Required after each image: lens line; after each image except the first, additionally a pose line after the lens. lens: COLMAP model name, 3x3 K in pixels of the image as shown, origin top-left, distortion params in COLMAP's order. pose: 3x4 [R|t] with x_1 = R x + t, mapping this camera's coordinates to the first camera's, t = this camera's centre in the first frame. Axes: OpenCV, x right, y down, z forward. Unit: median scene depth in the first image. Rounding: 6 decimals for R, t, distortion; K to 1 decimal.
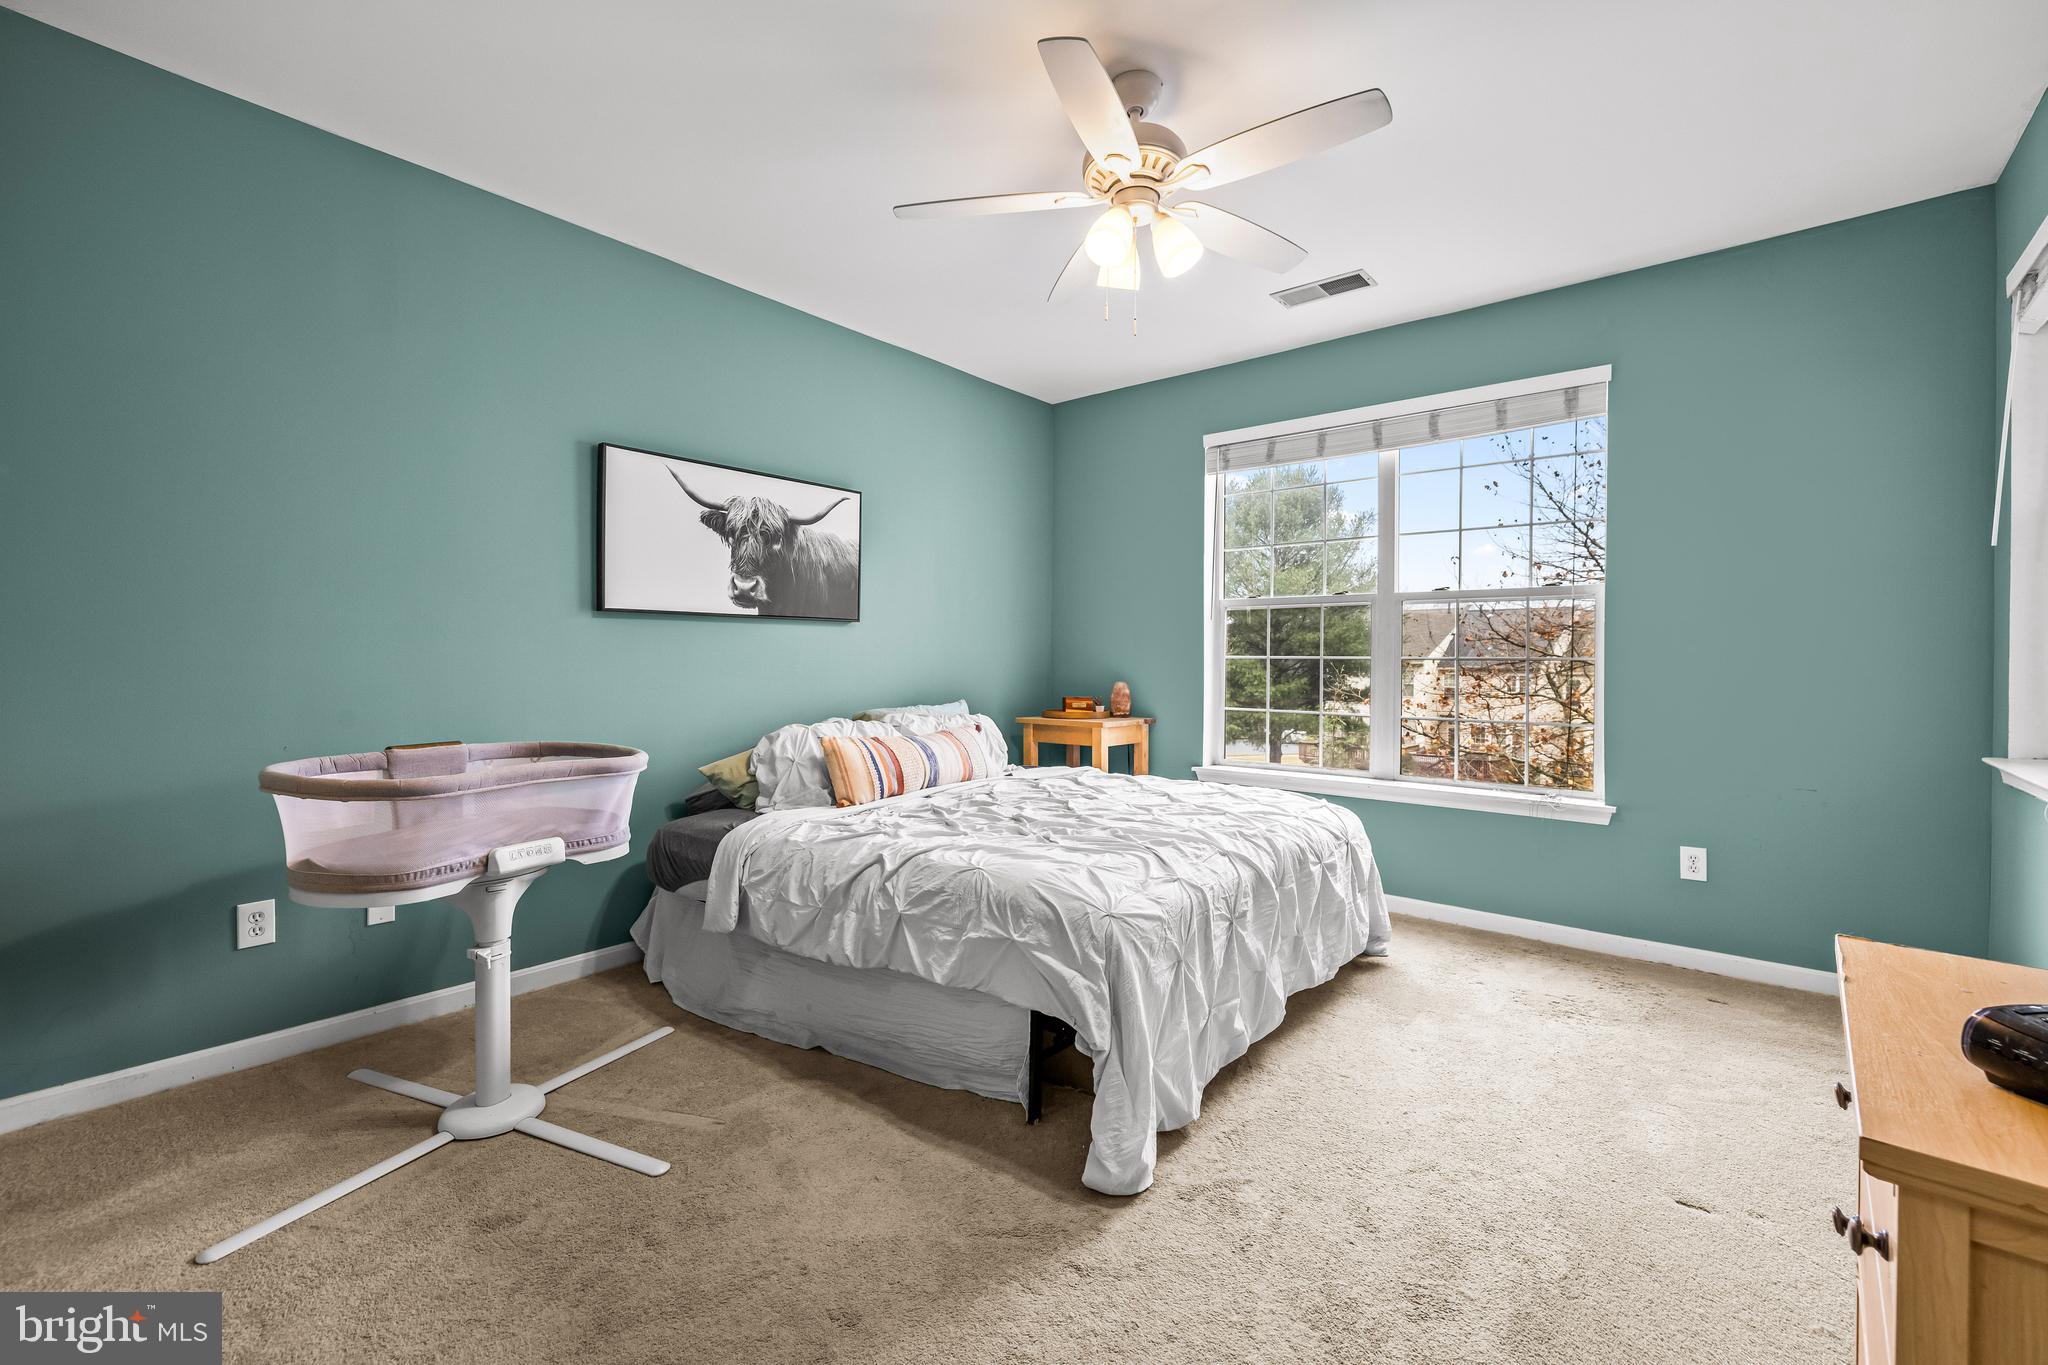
lens RADIAL K [[869.8, 0, 1021.1], [0, 869.8, 655.7], [0, 0, 1]] dist [-0.002525, -0.000121]
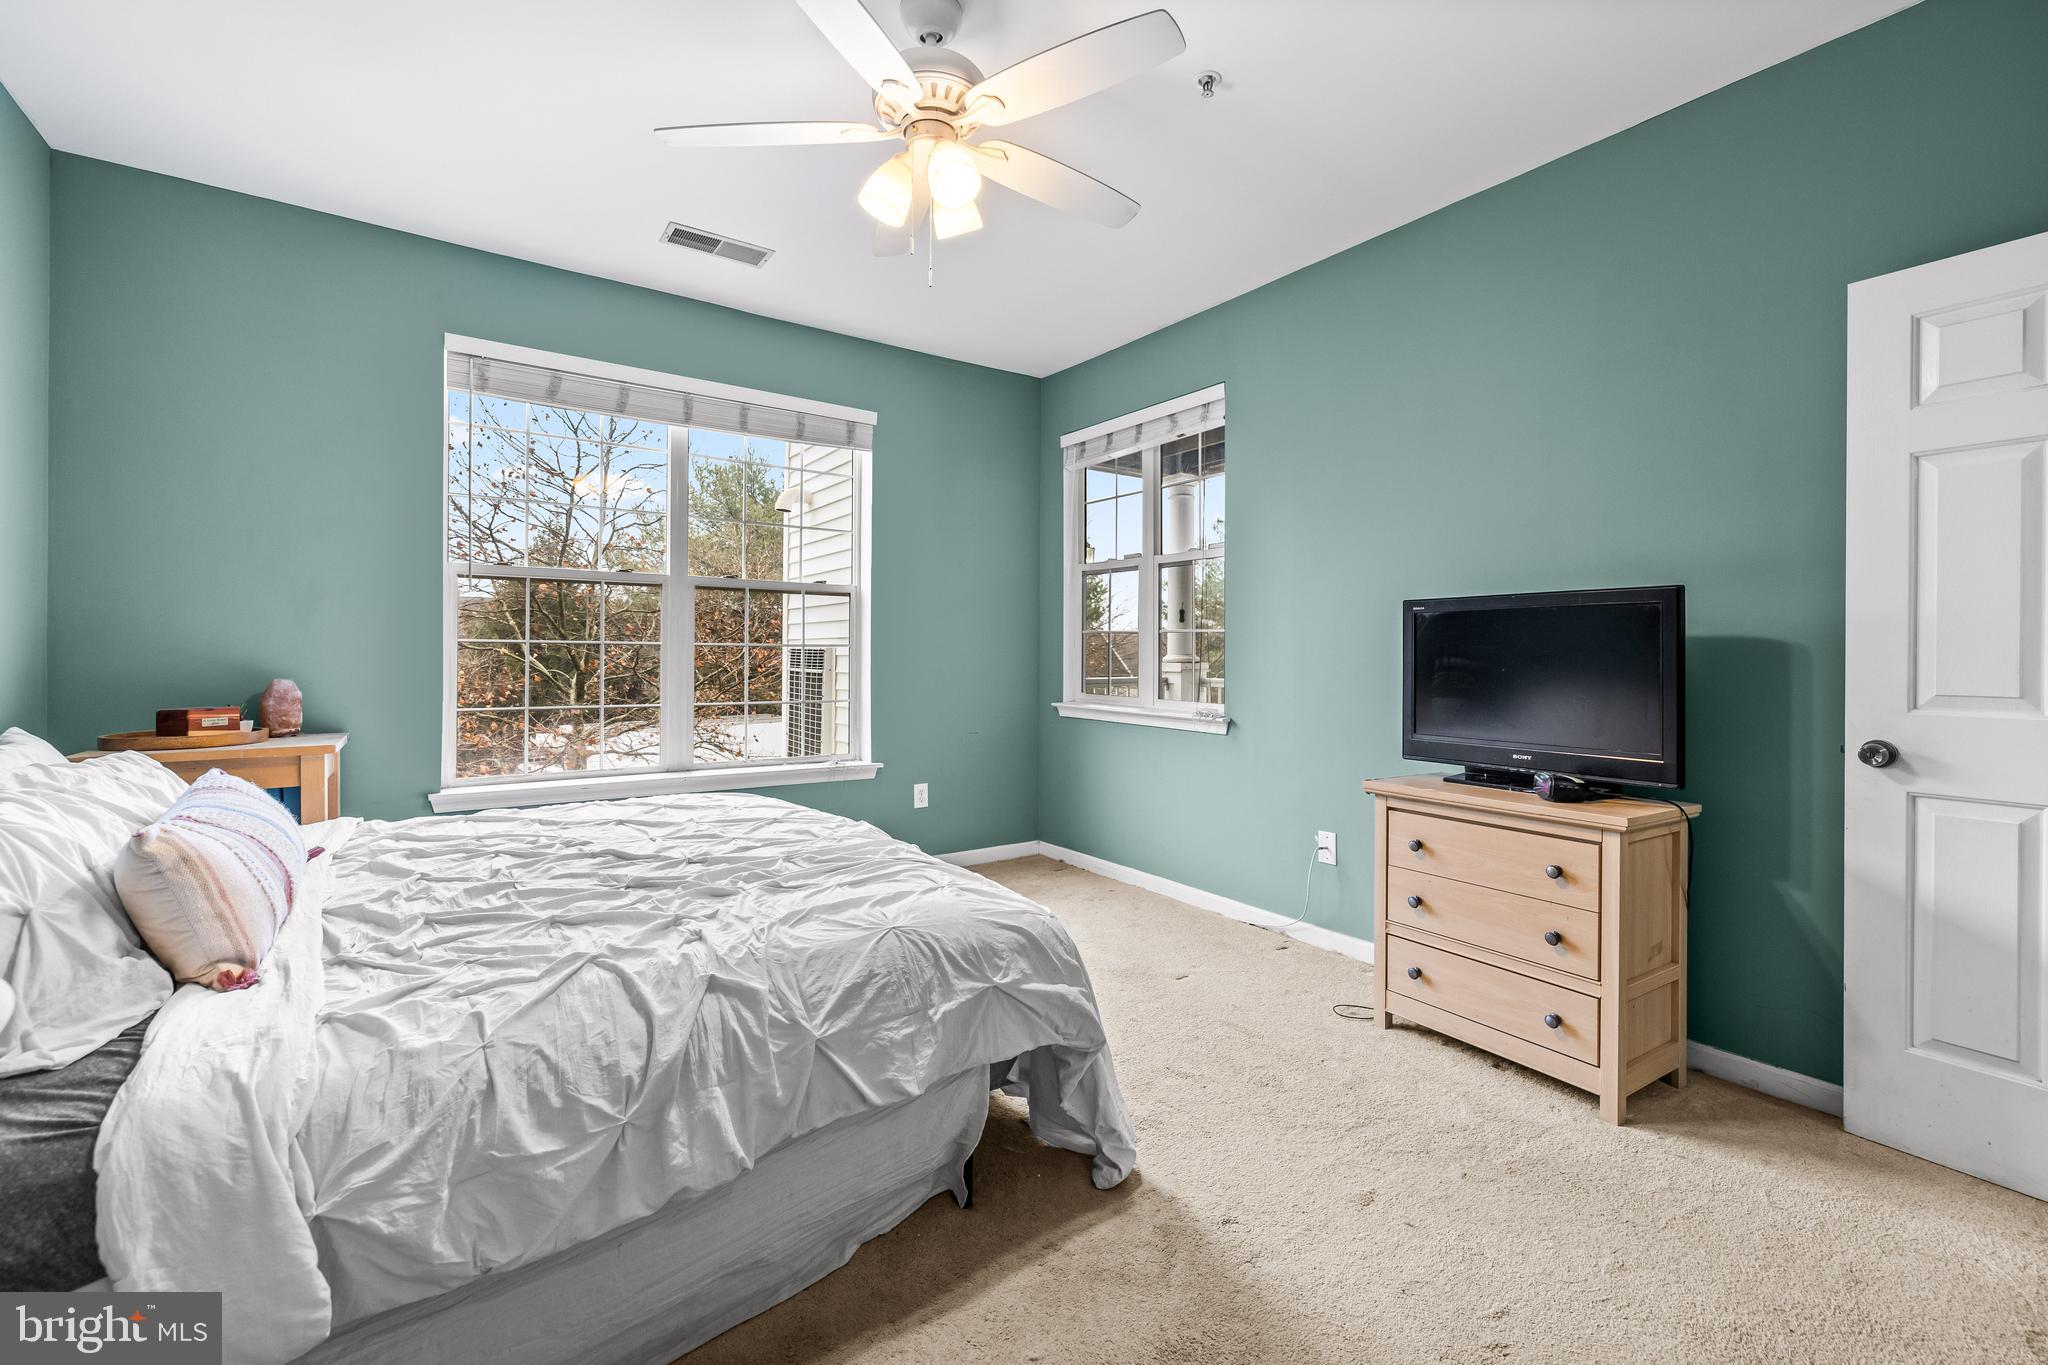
lens RADIAL K [[862.7, 0, 1026.9], [0, 862.7, 664.0], [0, 0, 1]] dist [0.002142, 0.000213]
pose [[0.260626, -0.015377, 0.965317, -0.572158], [-0.010794, 0.999764, 0.018840, 0.003120], [-0.965379, -0.015330, 0.260399, 0.551882]]
